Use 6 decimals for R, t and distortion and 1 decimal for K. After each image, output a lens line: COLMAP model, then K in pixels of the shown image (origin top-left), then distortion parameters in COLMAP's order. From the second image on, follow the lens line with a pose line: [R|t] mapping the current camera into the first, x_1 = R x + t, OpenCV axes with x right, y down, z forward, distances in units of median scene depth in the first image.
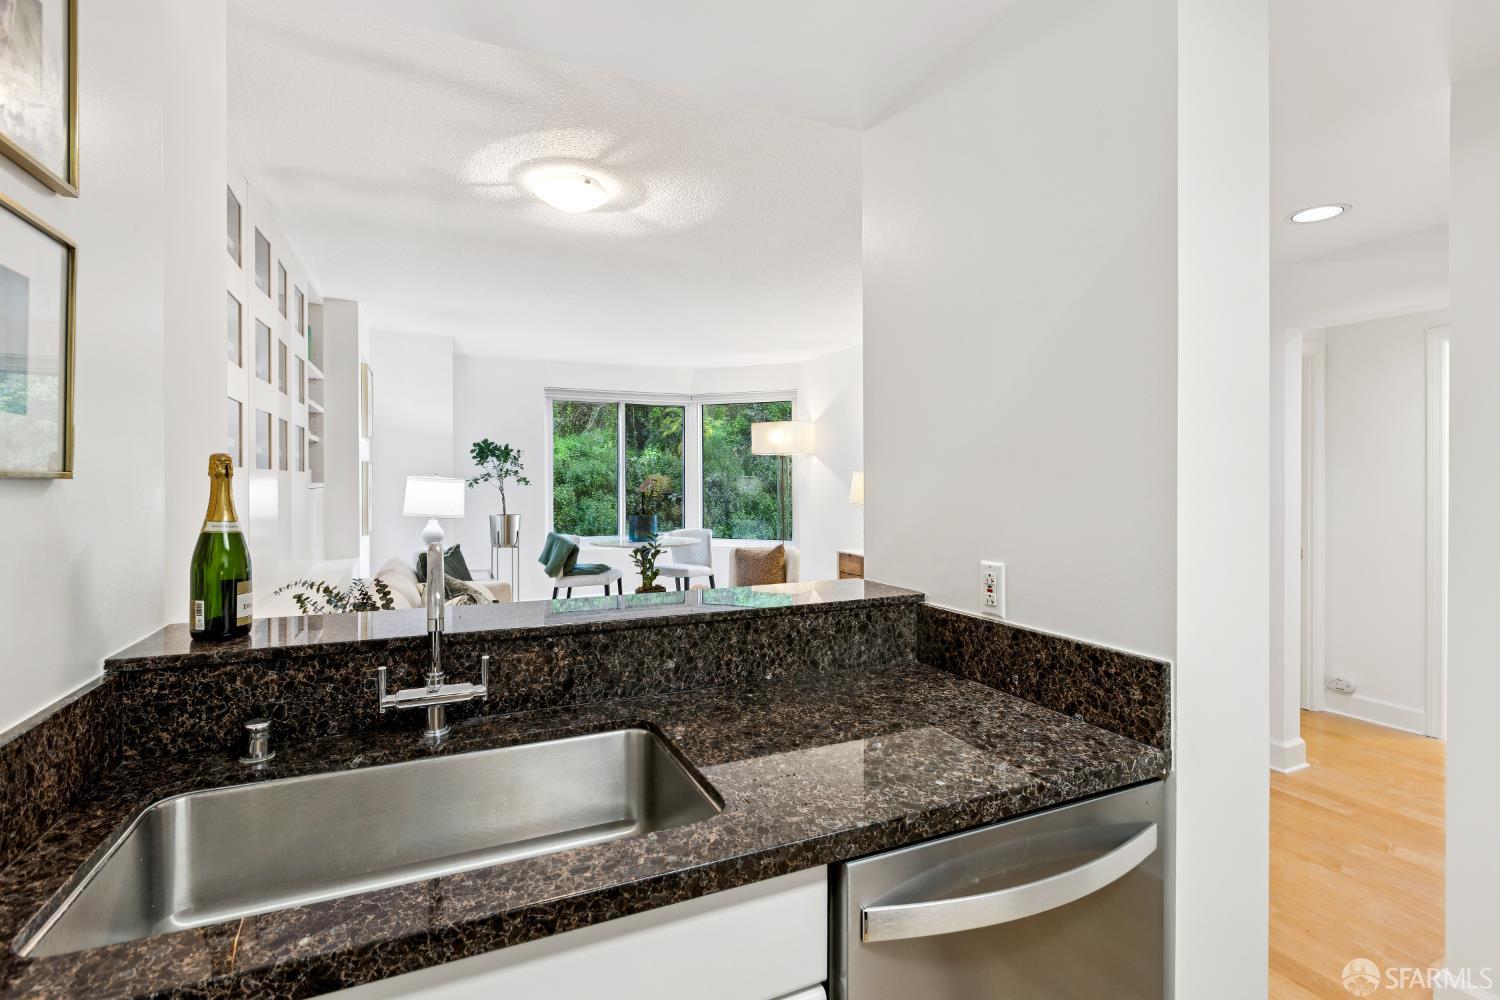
lens RADIAL K [[694.9, 0, 753.9], [0, 694.9, 481.5], [0, 0, 1]] dist [-0.000638, -0.000259]
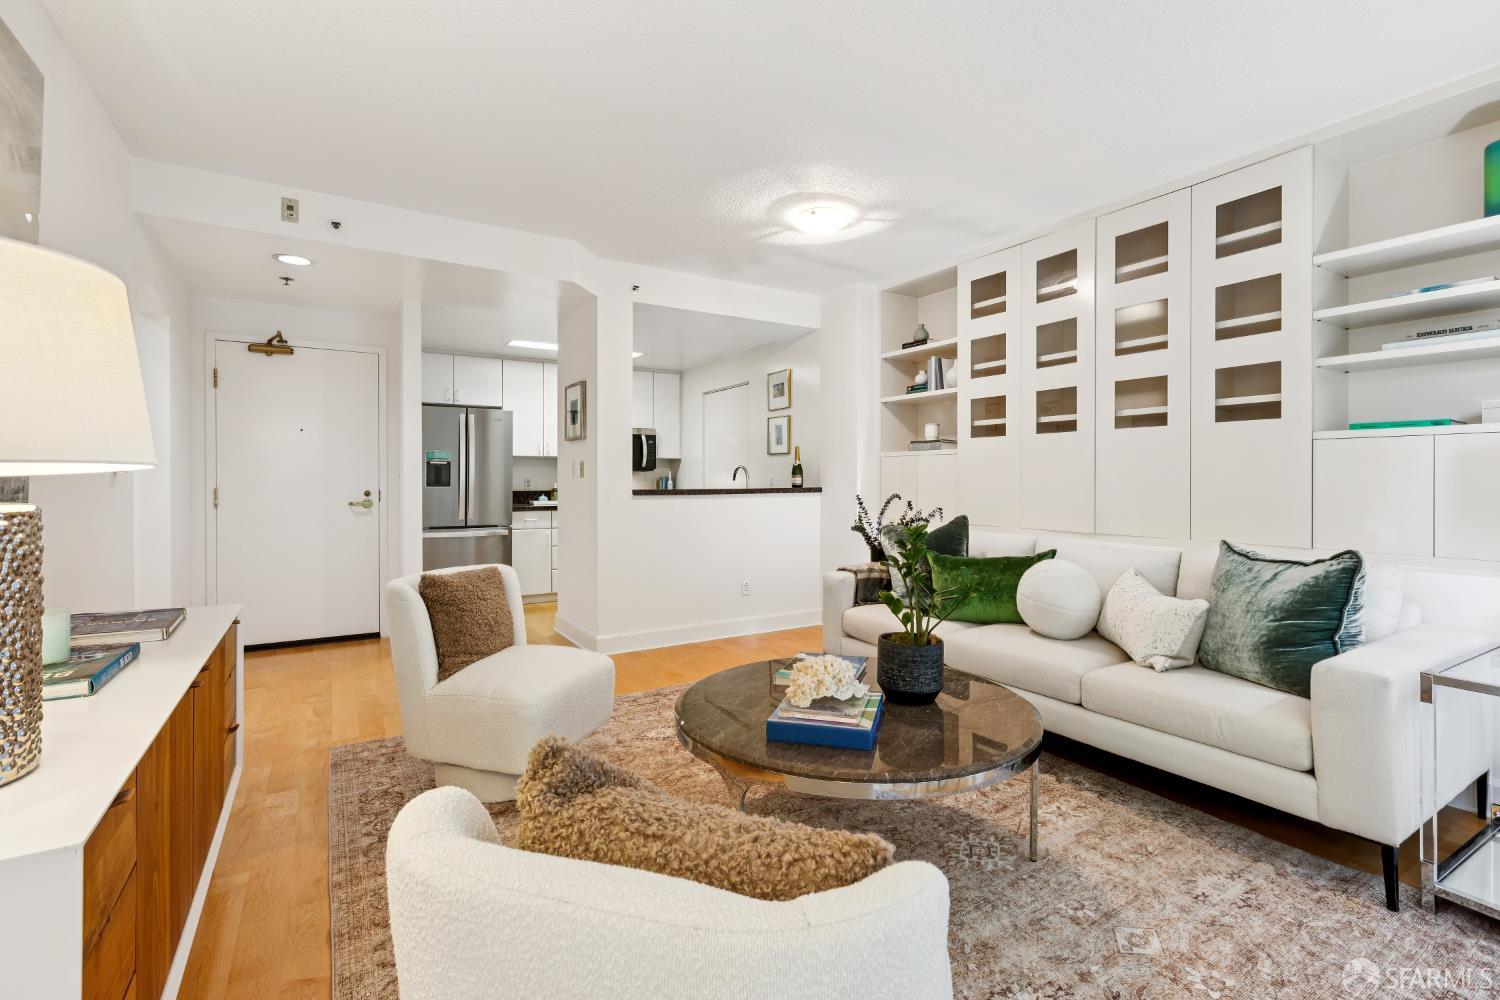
lens RADIAL K [[685.7, 0, 753.2], [0, 685.7, 484.2], [0, 0, 1]] dist [0.000710, 0.000086]
pose [[-0.992068, 0.002949, -0.125671, 0.012183], [0.001820, 0.999957, 0.009101, 0.030347], [0.125692, 0.008800, -0.992030, 1.014415]]
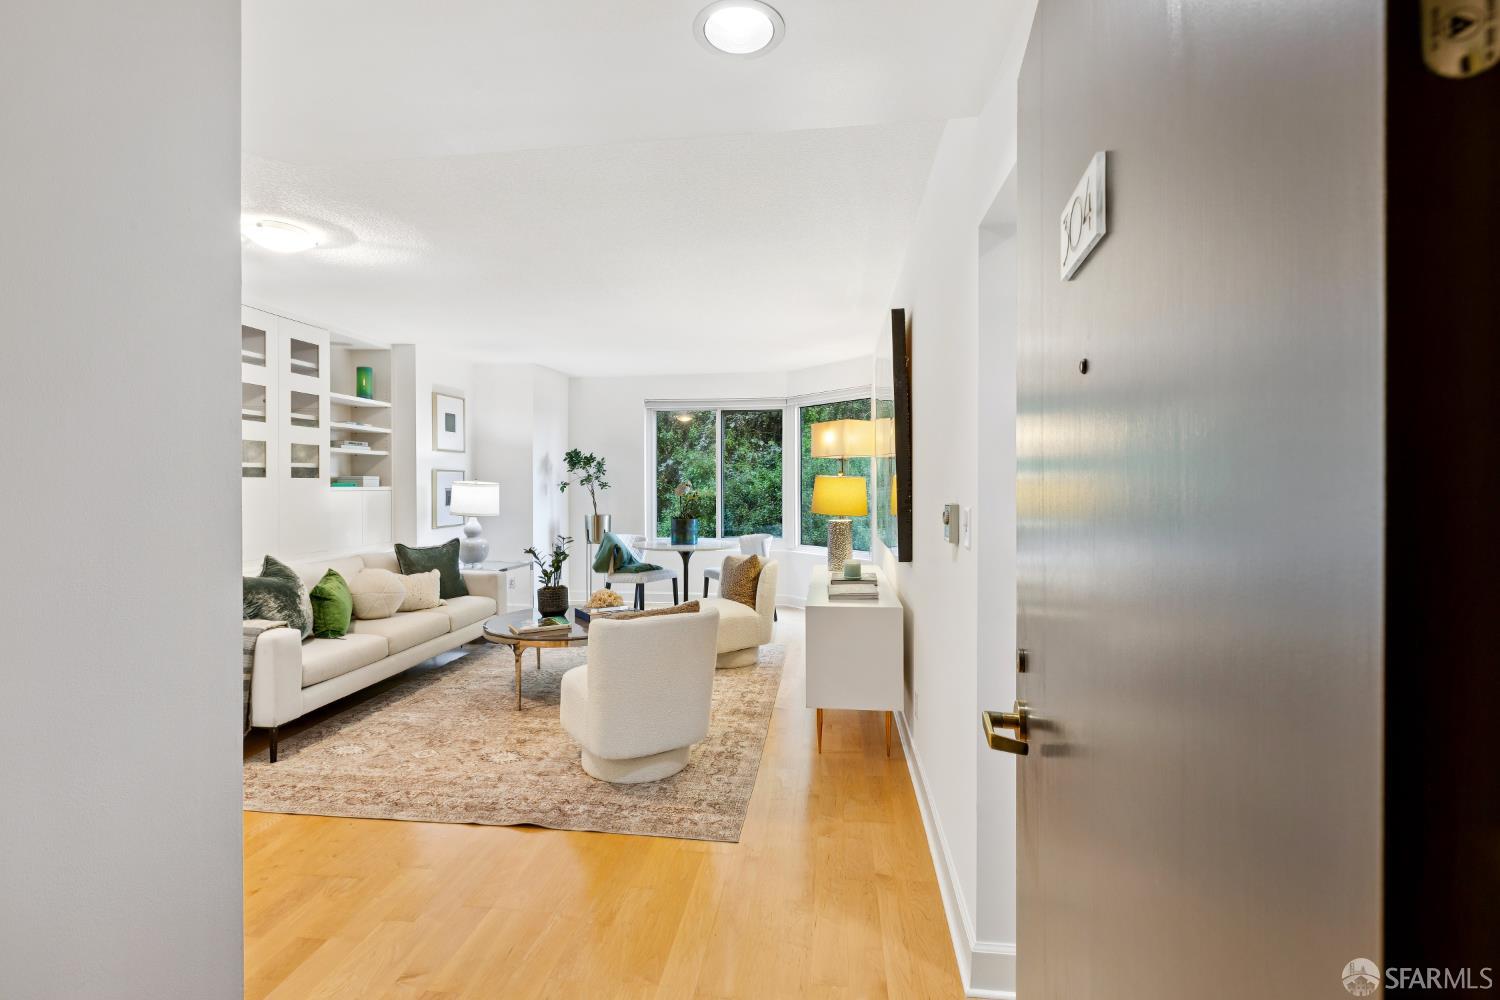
lens RADIAL K [[669.7, 0, 748.1], [0, 669.7, 483.5], [0, 0, 1]] dist [0.000283, 0.000546]
pose [[0.850992, 0.001756, -0.525176, 0.441046], [-0.003133, 0.999994, -0.001734, -0.002392], [0.525170, 0.003121, 0.850992, 0.206123]]
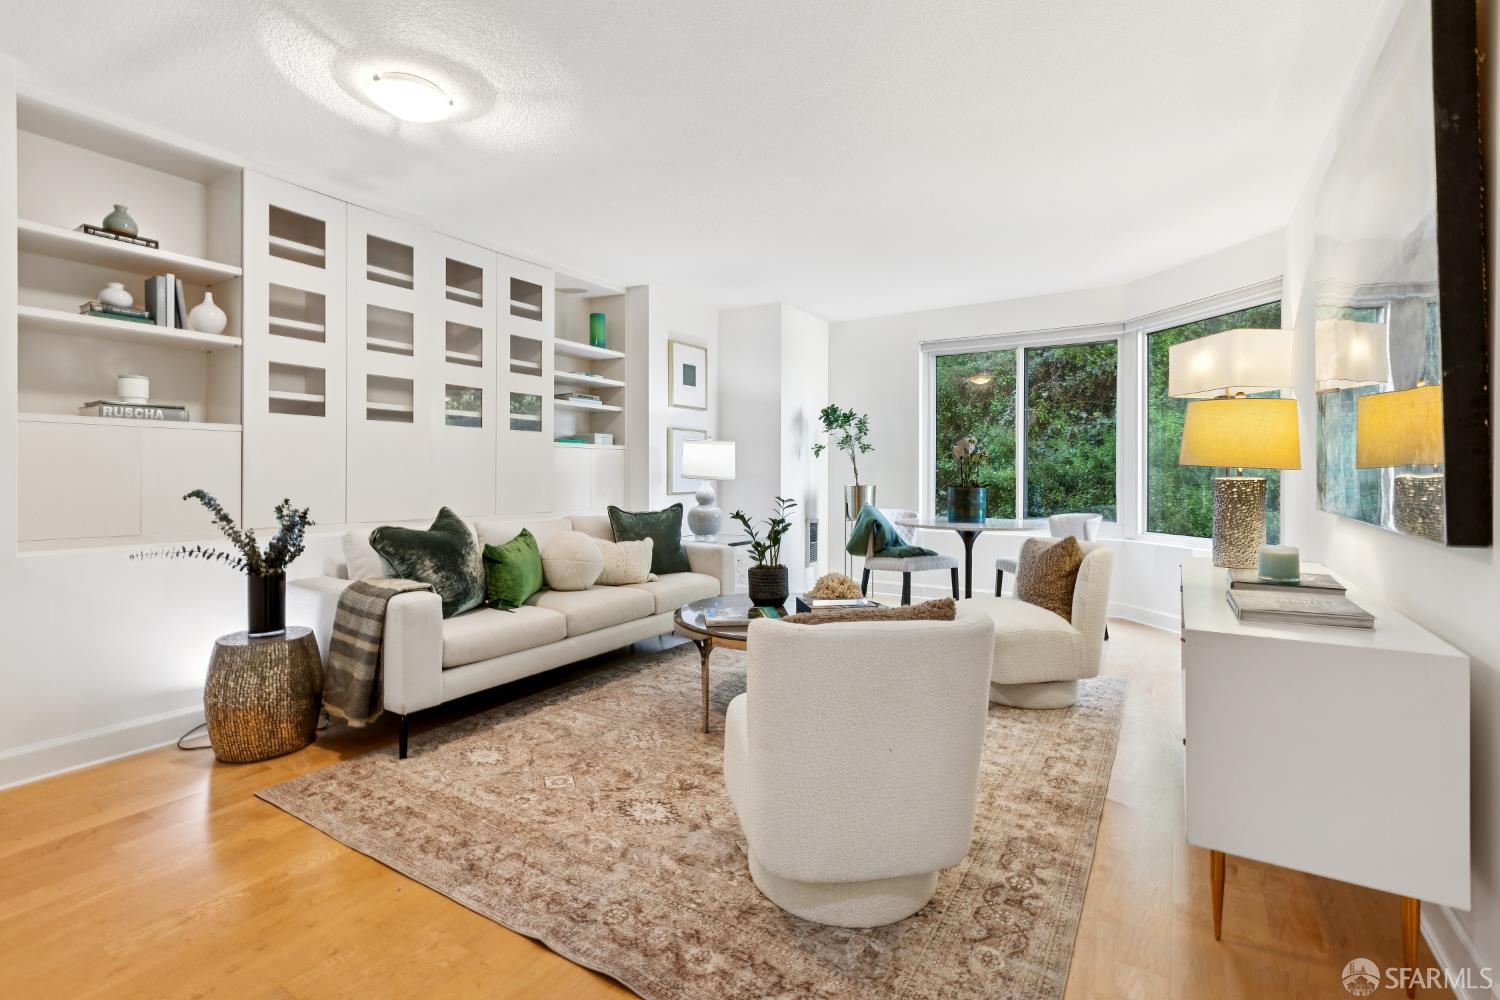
lens RADIAL K [[681.3, 0, 747.7], [0, 681.3, 474.6], [0, 0, 1]] dist [-0.001519, 0.000211]
pose [[0.547592, 0.004357, -0.836734, 0.330190], [-0.005992, 0.999981, 0.001285, 0.034452], [0.836724, 0.004310, 0.547608, 0.394726]]
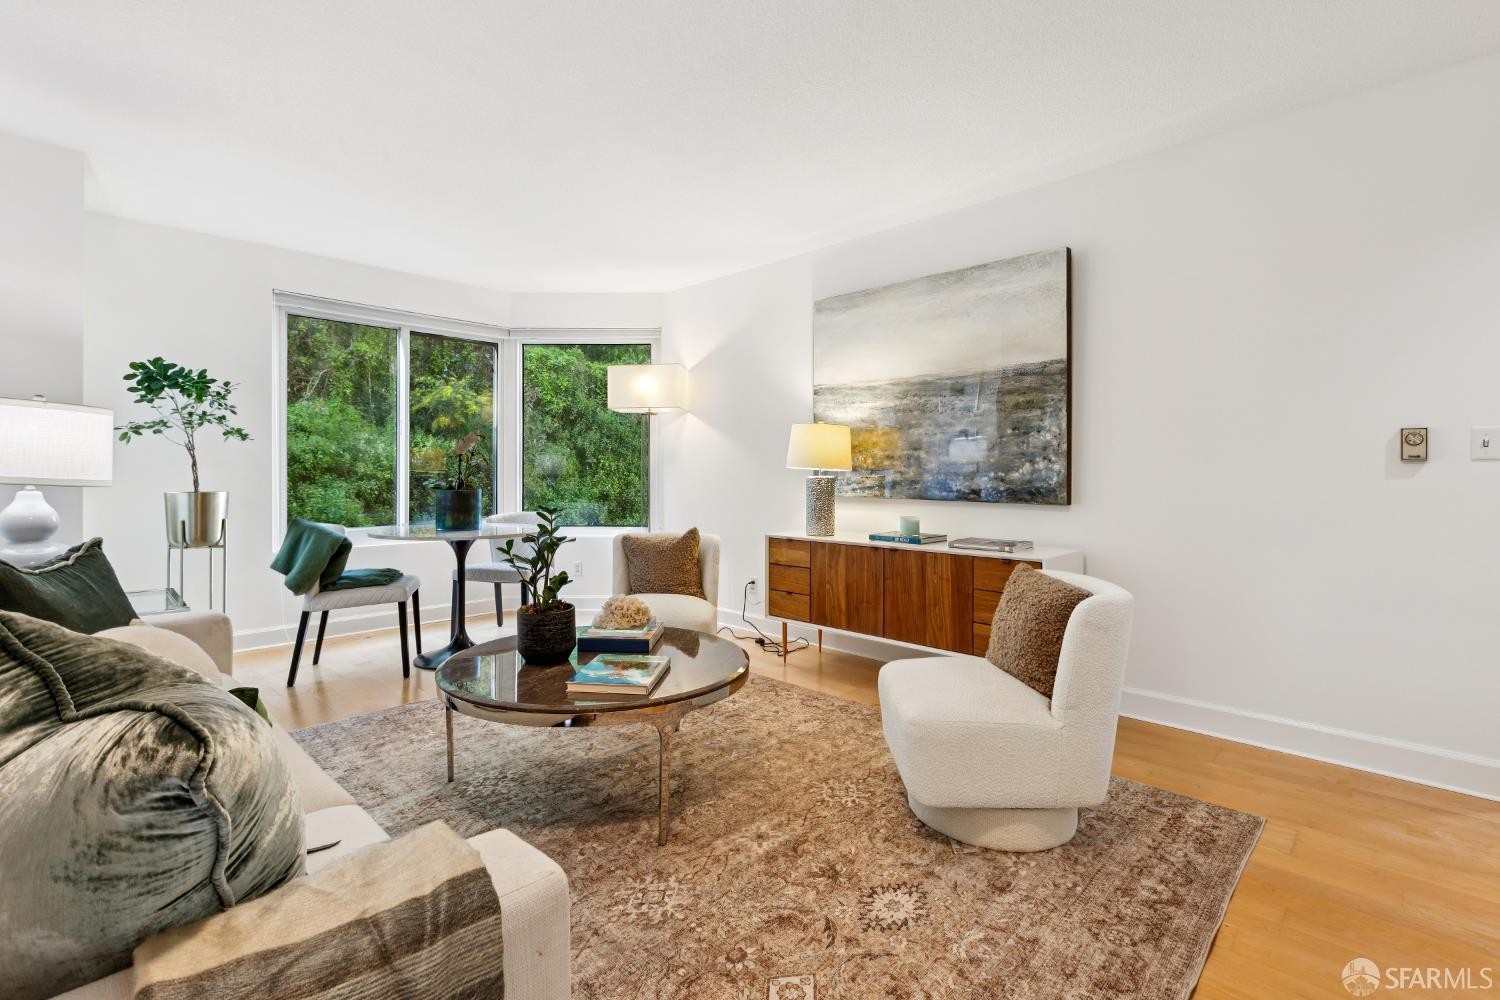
lens RADIAL K [[681.3, 0, 747.7], [0, 681.3, 474.6], [0, 0, 1]] dist [-0.001519, 0.000211]
pose [[0.934566, 0.002667, 0.355779, -0.133790], [-0.001728, 0.999994, -0.002958, 0.035423], [-0.355785, 0.002150, 0.934565, 0.310382]]
